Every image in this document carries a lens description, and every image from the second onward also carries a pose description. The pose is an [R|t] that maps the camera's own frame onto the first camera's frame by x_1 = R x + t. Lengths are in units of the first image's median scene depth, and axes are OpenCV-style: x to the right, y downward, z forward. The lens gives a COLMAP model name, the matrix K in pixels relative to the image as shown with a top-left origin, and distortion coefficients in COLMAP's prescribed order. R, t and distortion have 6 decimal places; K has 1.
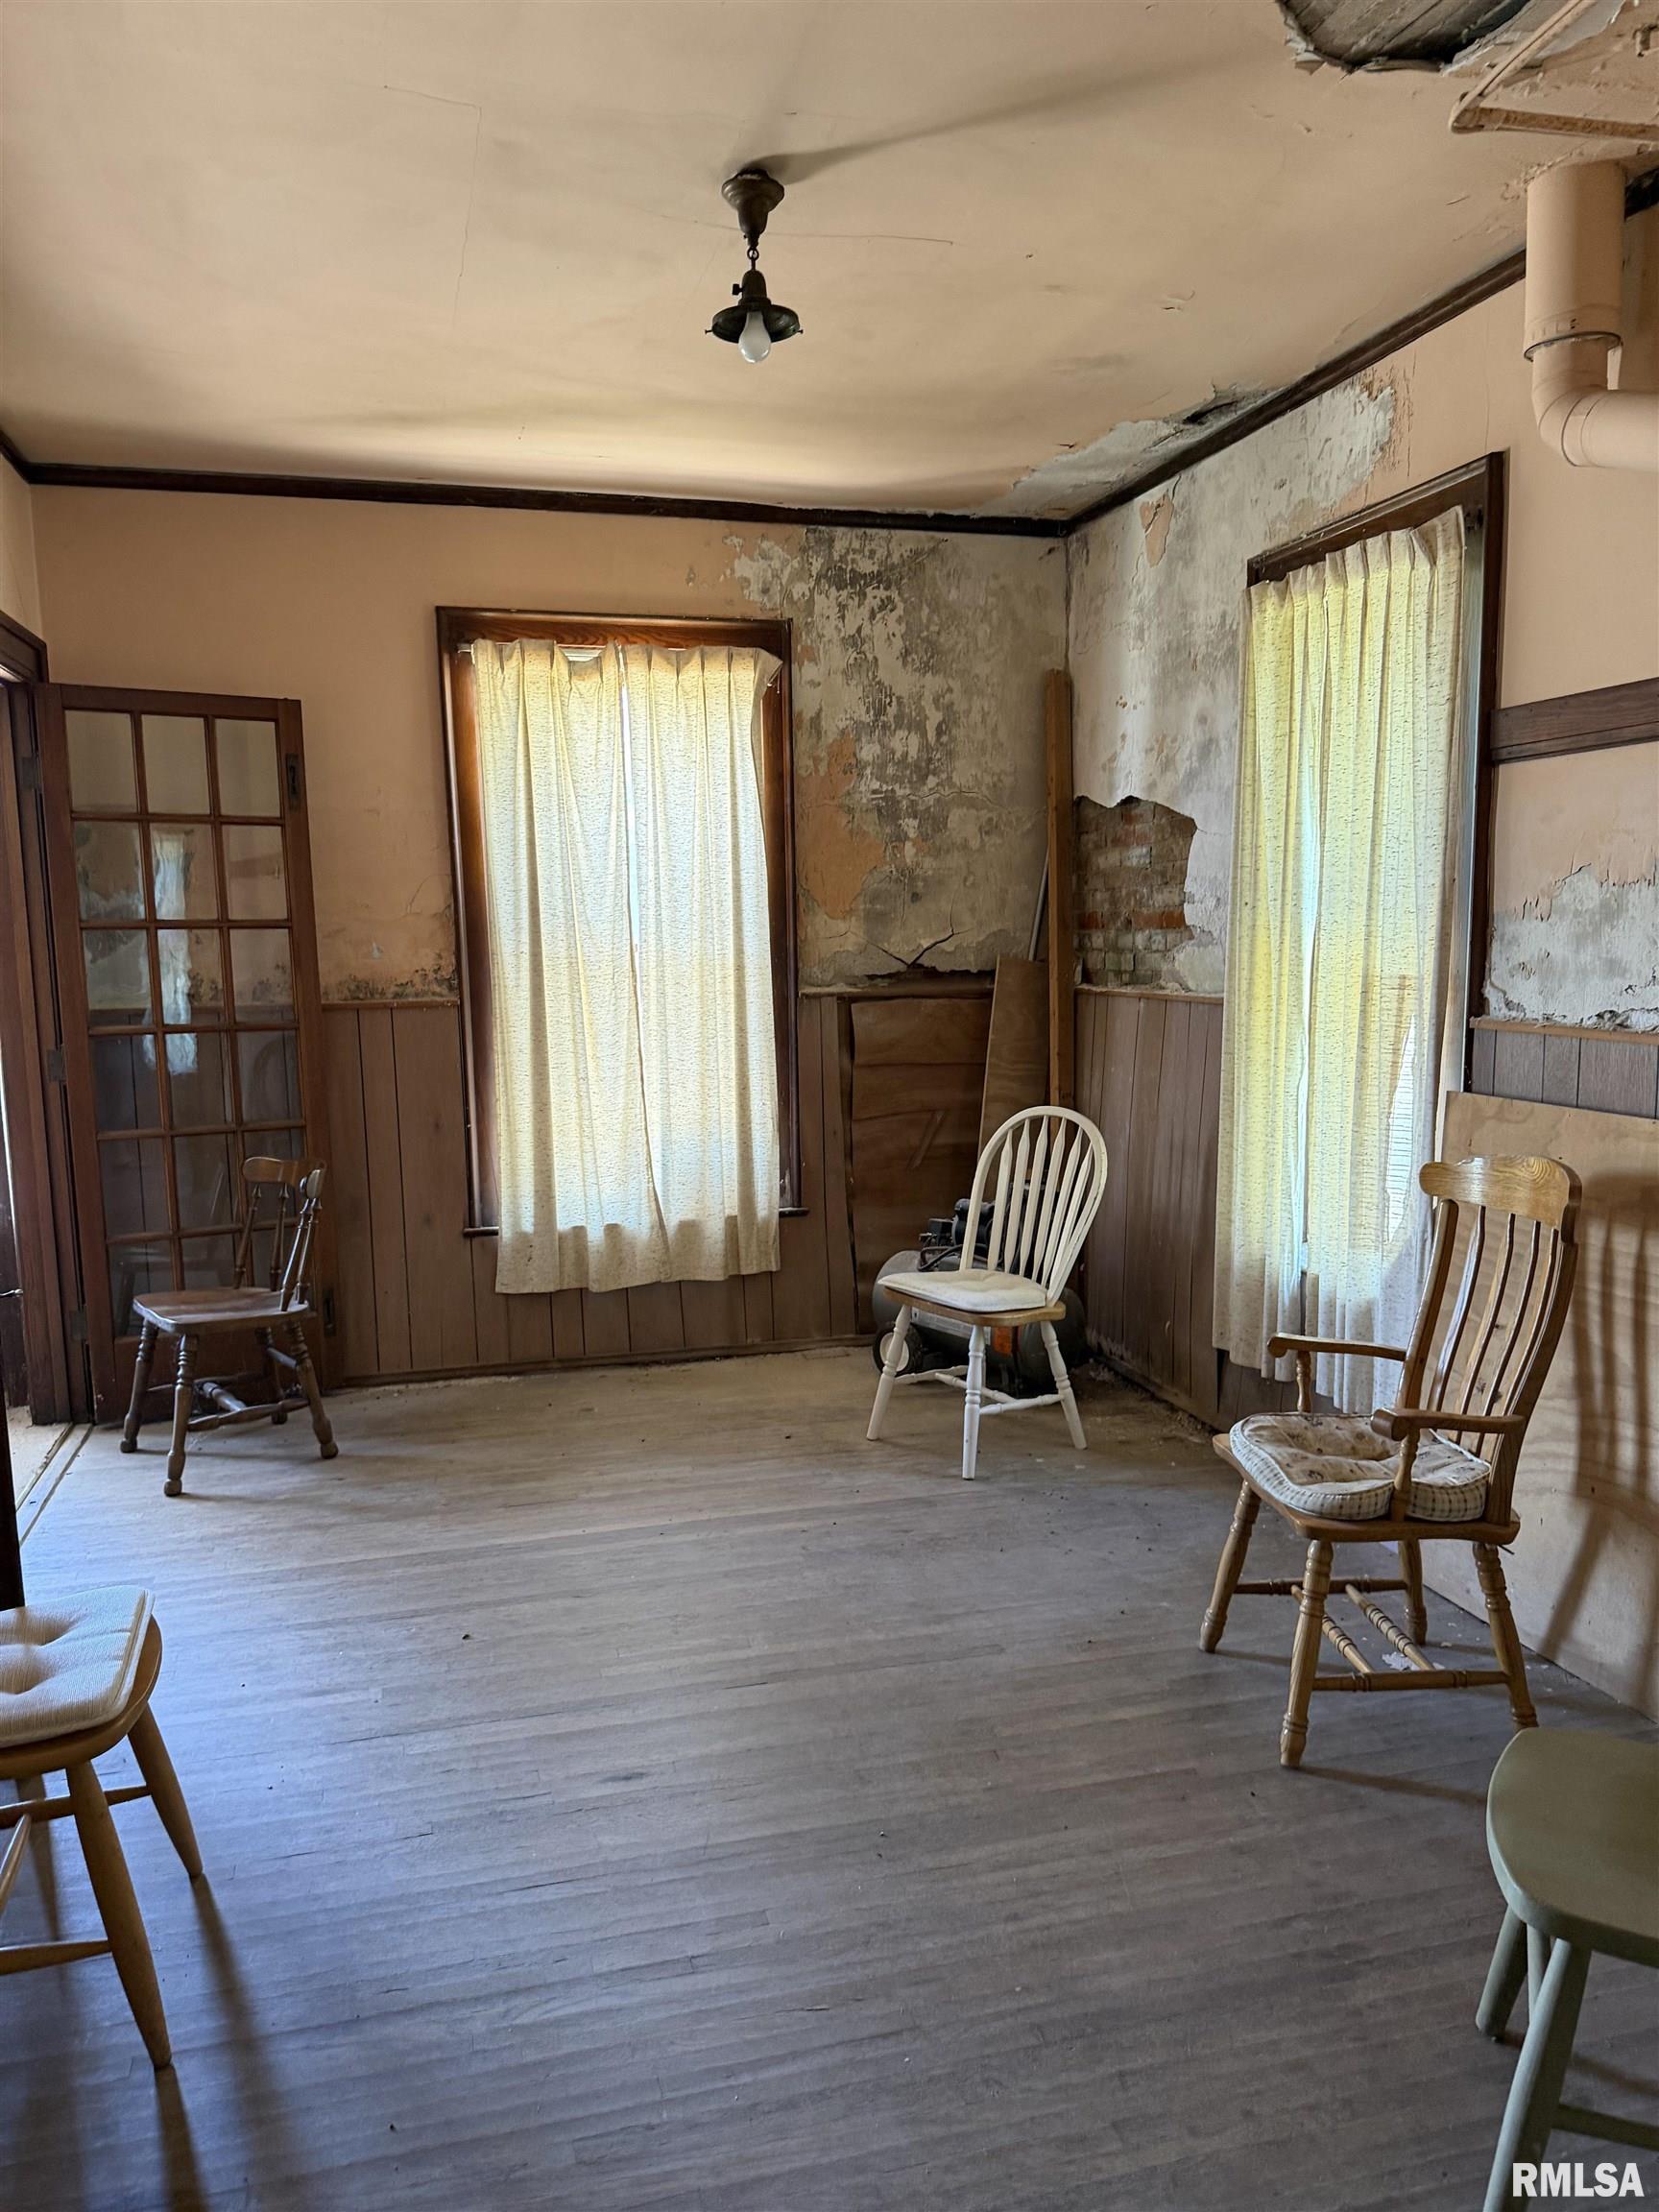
lens RADIAL K [[1525.3, 0, 829.9], [0, 1525.3, 1114.0], [0, 0, 1]] dist [0.025204, -0.040426]
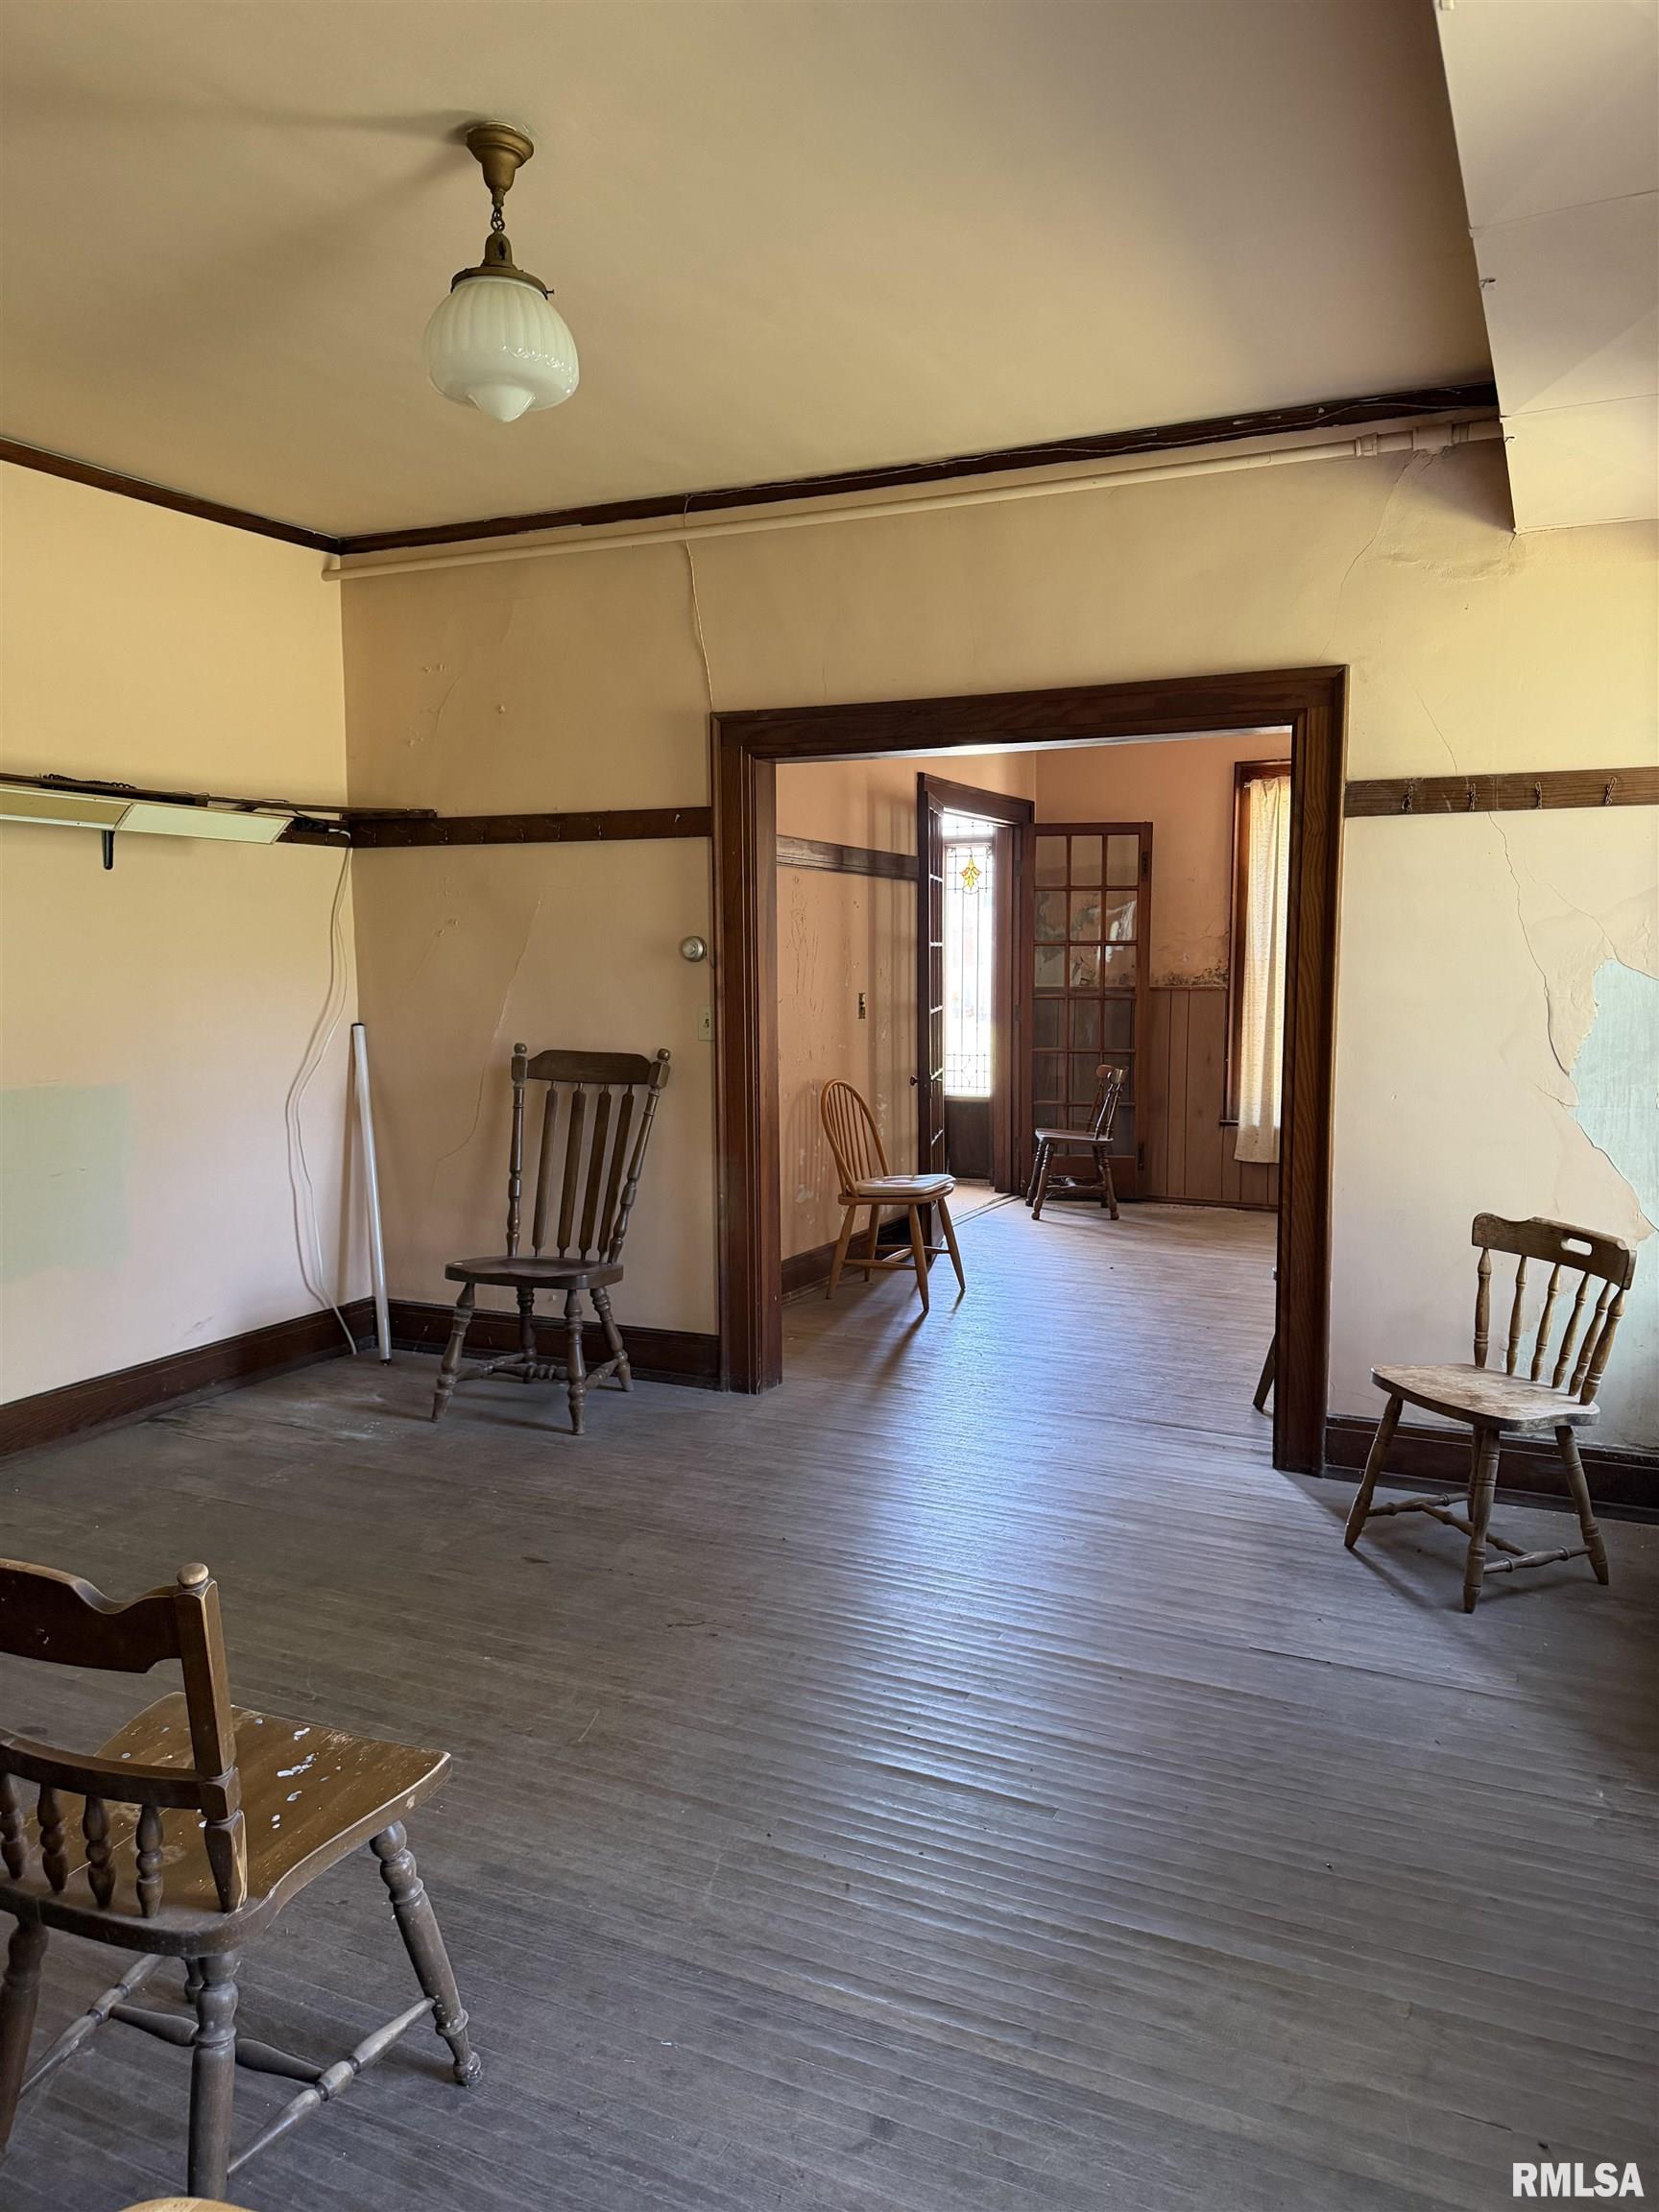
lens RADIAL K [[1525.3, 0, 830.0], [0, 1525.3, 1114.8], [0, 0, 1]] dist [0.025204, -0.040426]
pose [[0.736793, 0.071945, -0.672280, 0.605791], [-0.094689, 0.995503, 0.002759, 0.108810], [0.669455, 0.061624, 0.740292, -0.579447]]
